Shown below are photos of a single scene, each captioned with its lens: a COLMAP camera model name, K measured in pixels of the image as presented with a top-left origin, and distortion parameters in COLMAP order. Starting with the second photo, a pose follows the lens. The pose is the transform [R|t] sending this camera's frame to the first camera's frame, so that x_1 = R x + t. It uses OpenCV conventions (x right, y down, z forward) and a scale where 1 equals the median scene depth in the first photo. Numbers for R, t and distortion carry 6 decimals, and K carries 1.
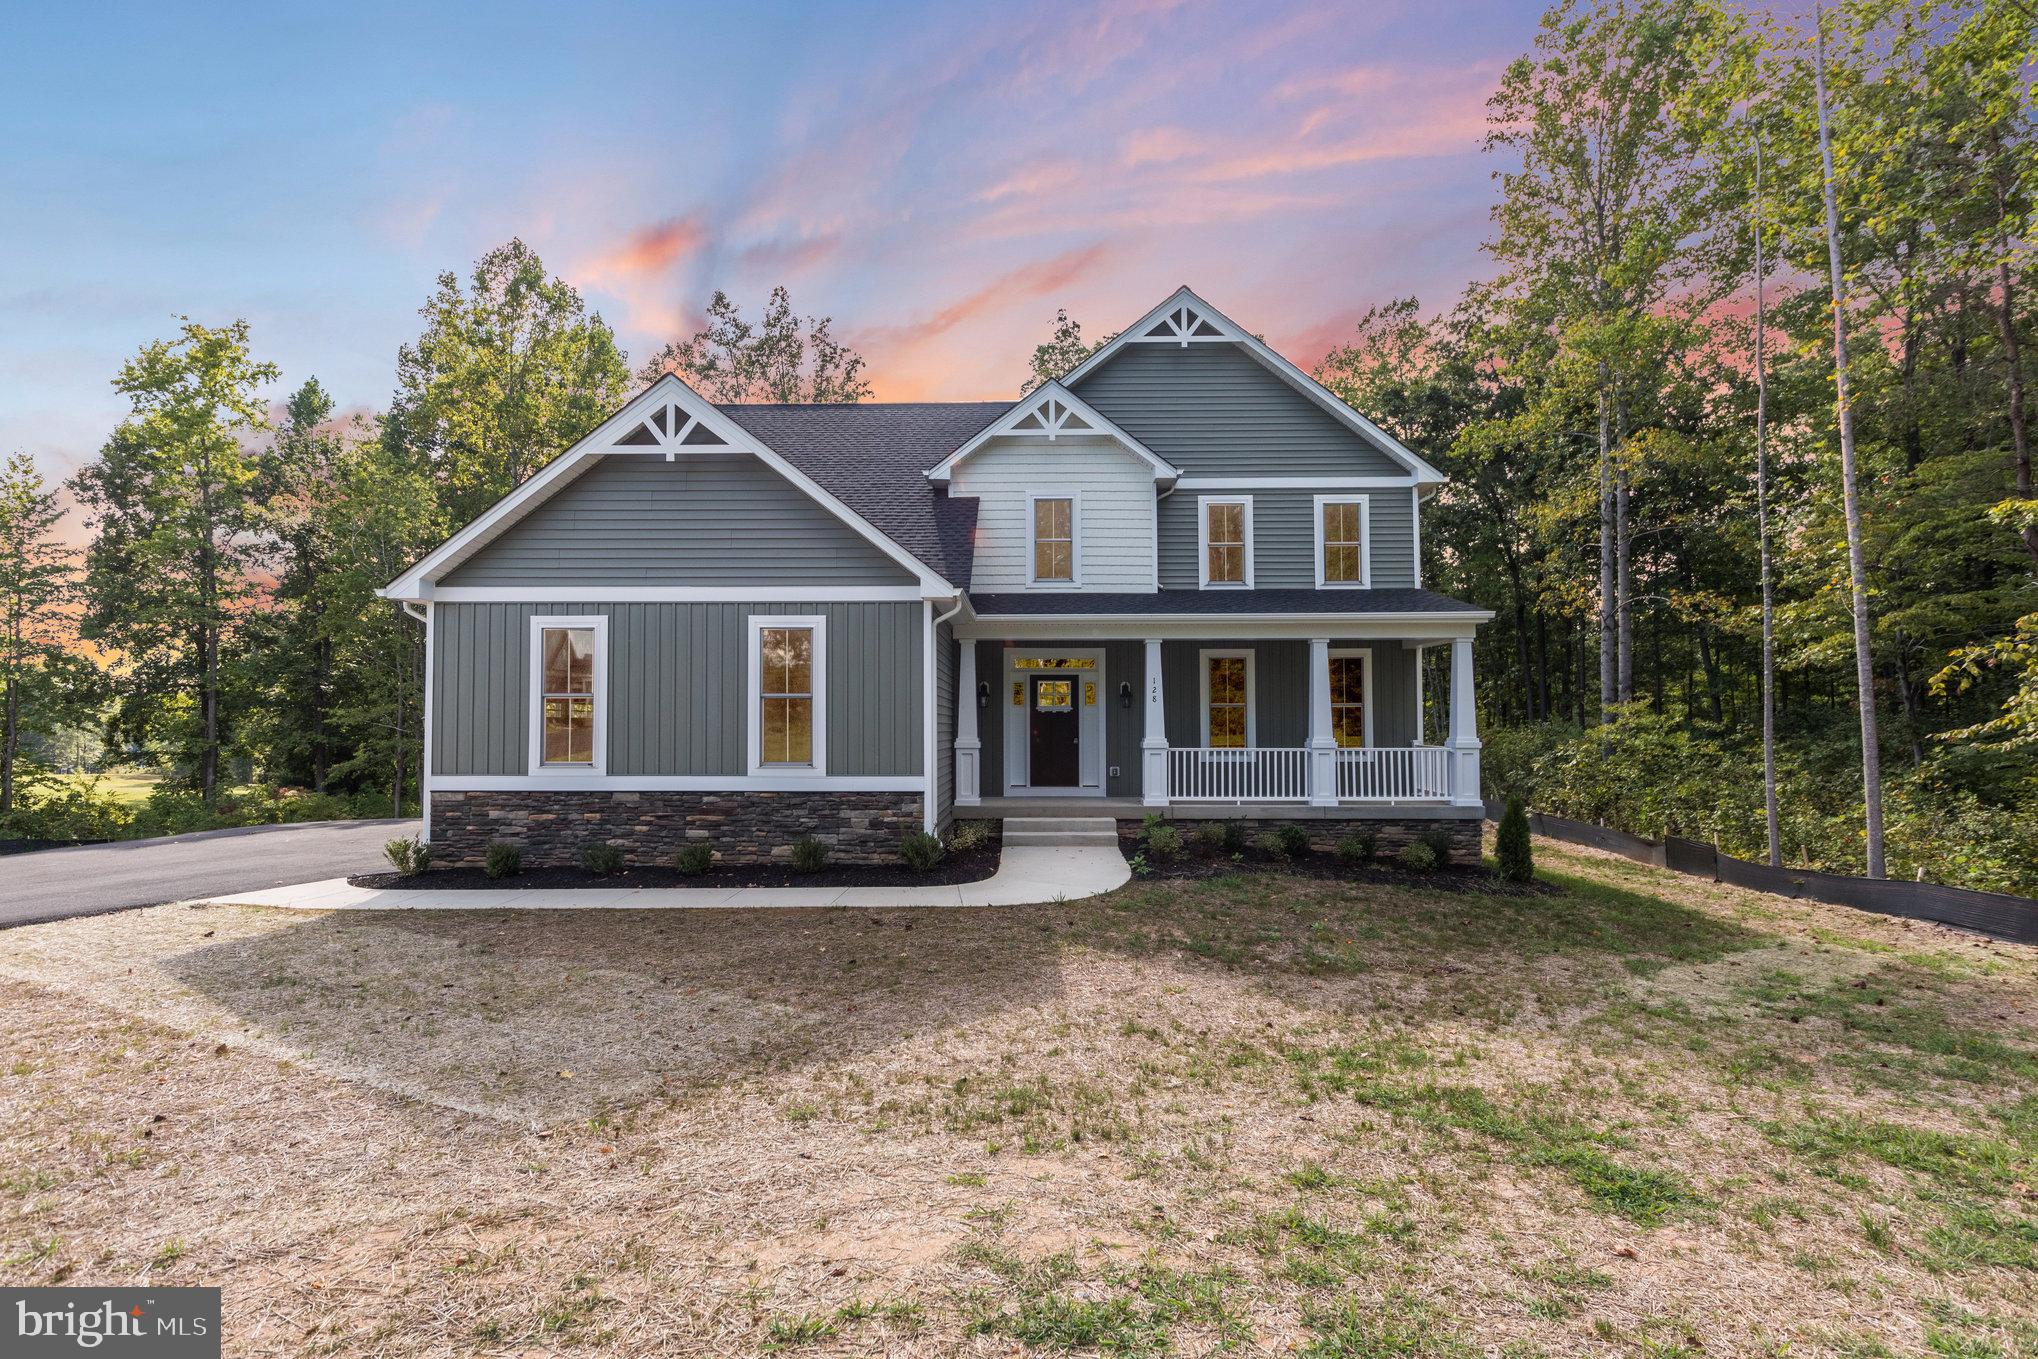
lens RADIAL K [[940.5, 0, 1021.7], [0, 940.5, 695.4], [0, 0, 1]] dist [-0.002715, -0.000142]
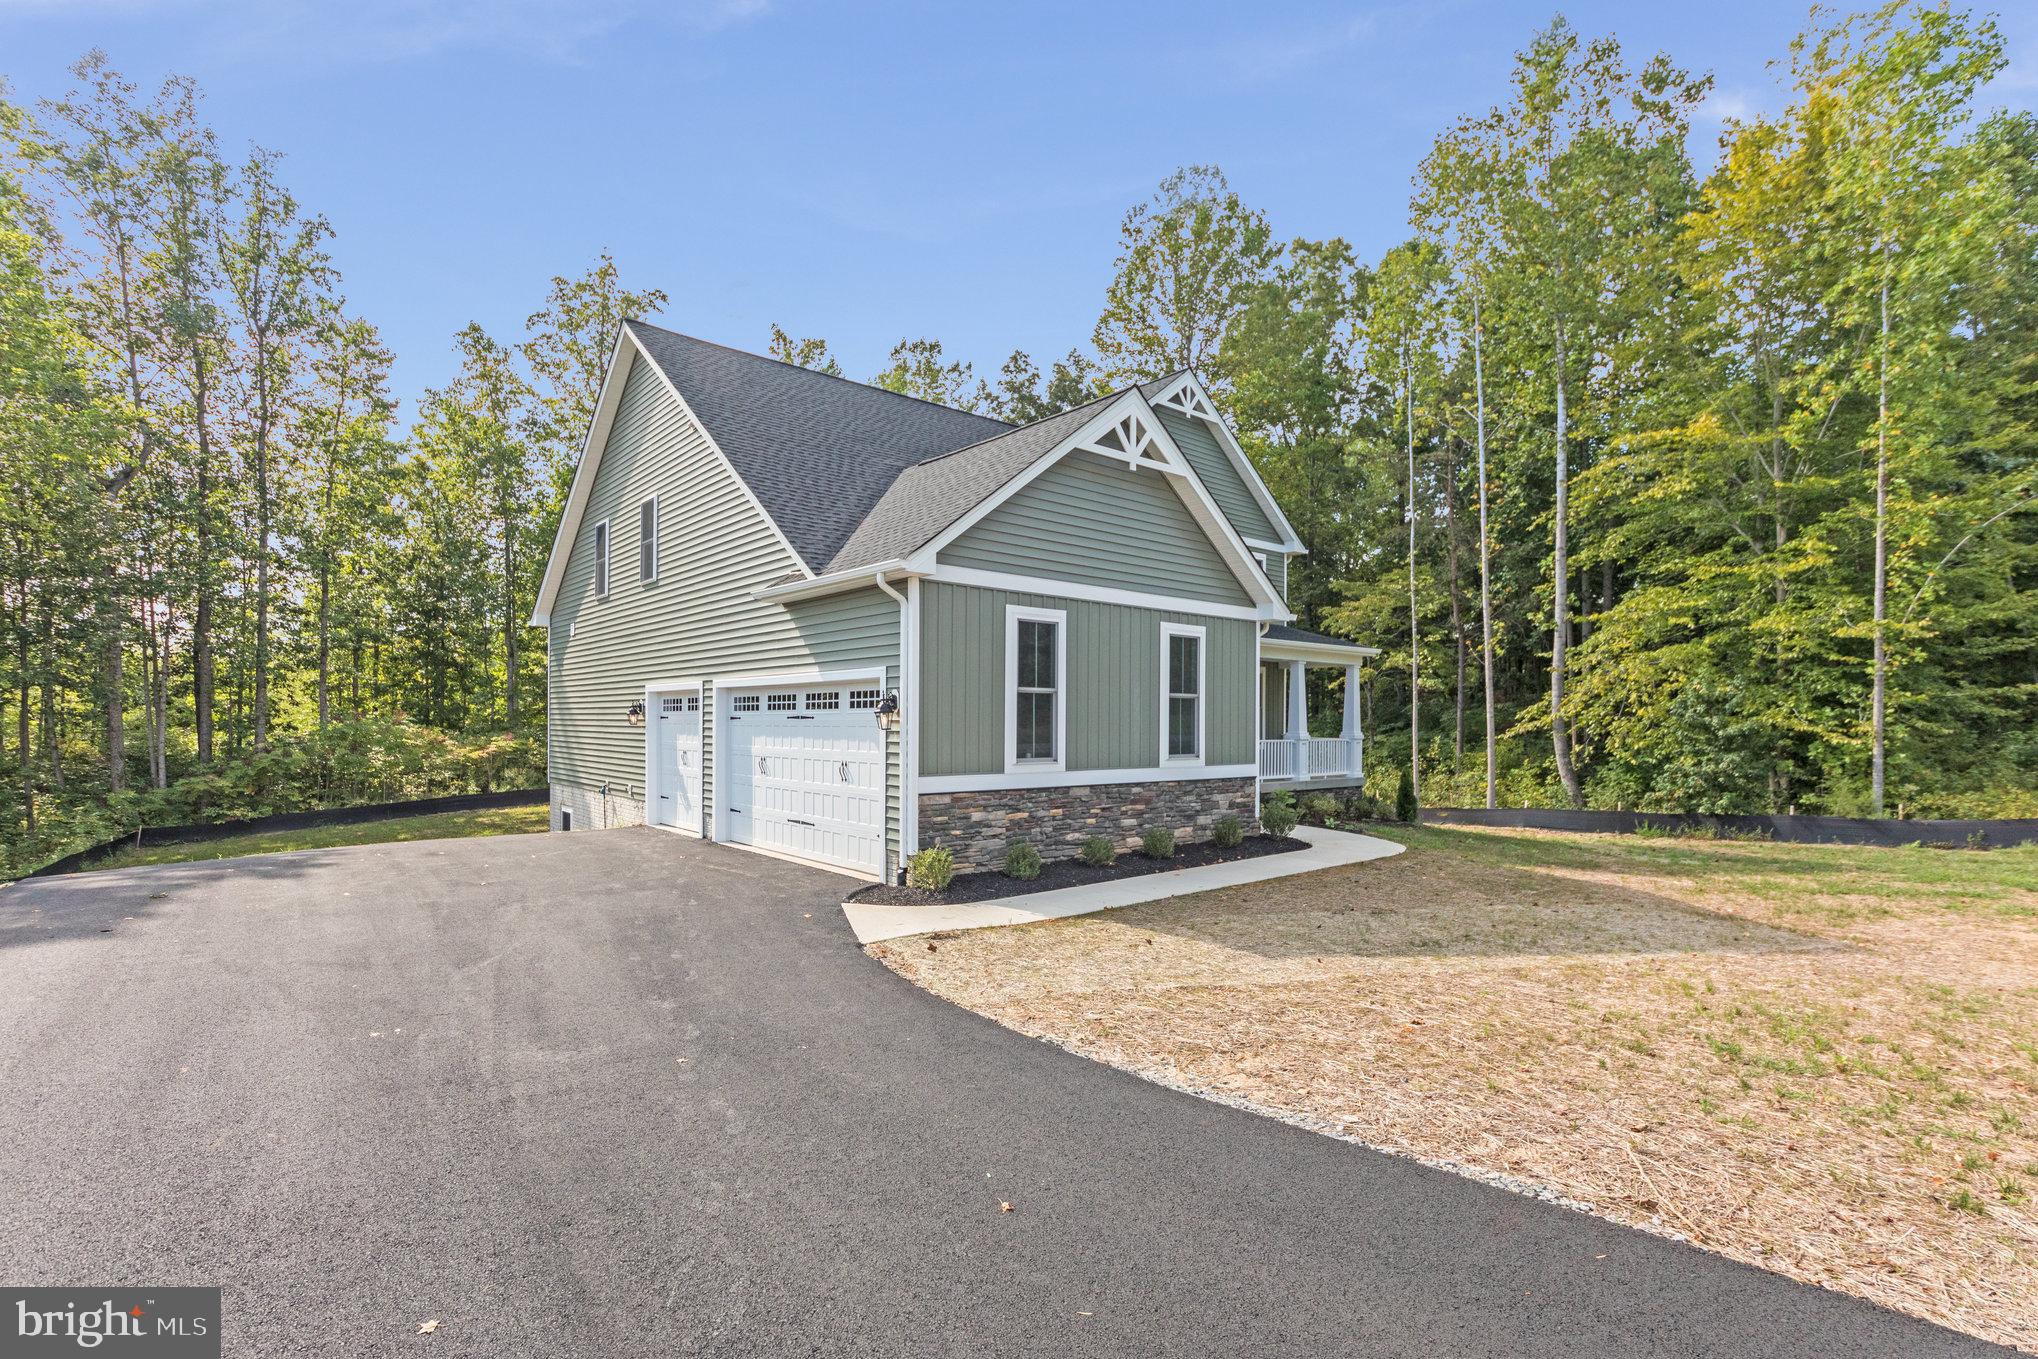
lens RADIAL K [[940.5, 0, 1028.9], [0, 940.5, 717.1], [0, 0, 1]] dist [-0.002715, -0.000142]
pose [[0.747209, 0.009581, 0.664521, -0.826082], [-0.031555, 0.999280, 0.021074, 0.005771], [-0.663840, -0.036715, 0.746973, 0.202130]]
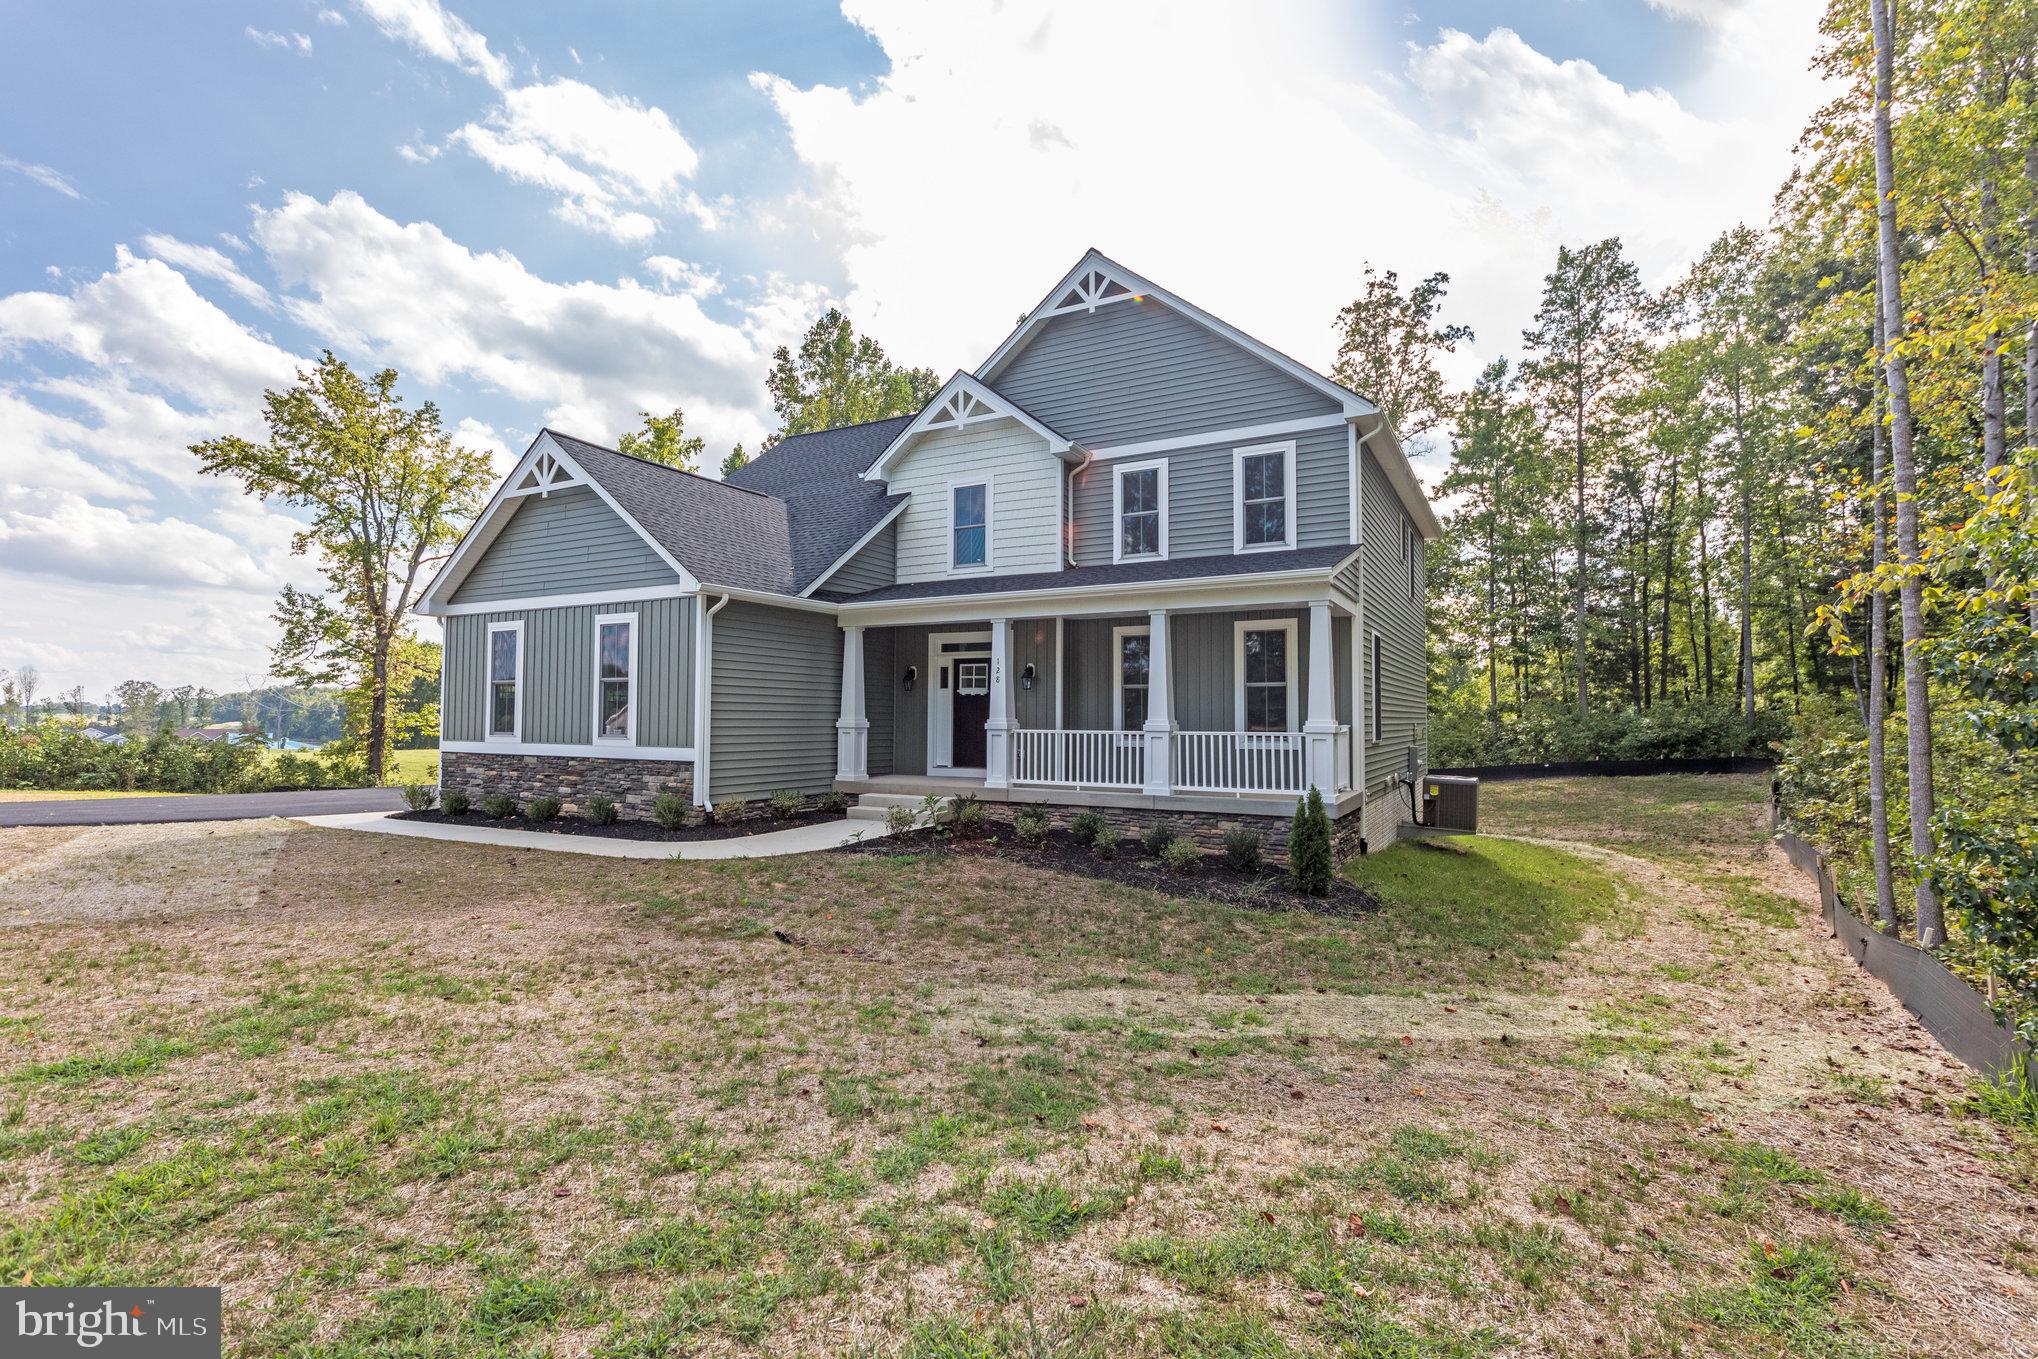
lens RADIAL K [[940.5, 0, 1024.8], [0, 940.5, 680.3], [0, 0, 1]] dist [-0.002715, -0.000142]
pose [[0.883799, -0.014211, -0.467651, 0.570144], [0.009940, 0.999883, -0.011600, 0.014943], [0.467761, 0.005603, 0.883837, 0.126791]]
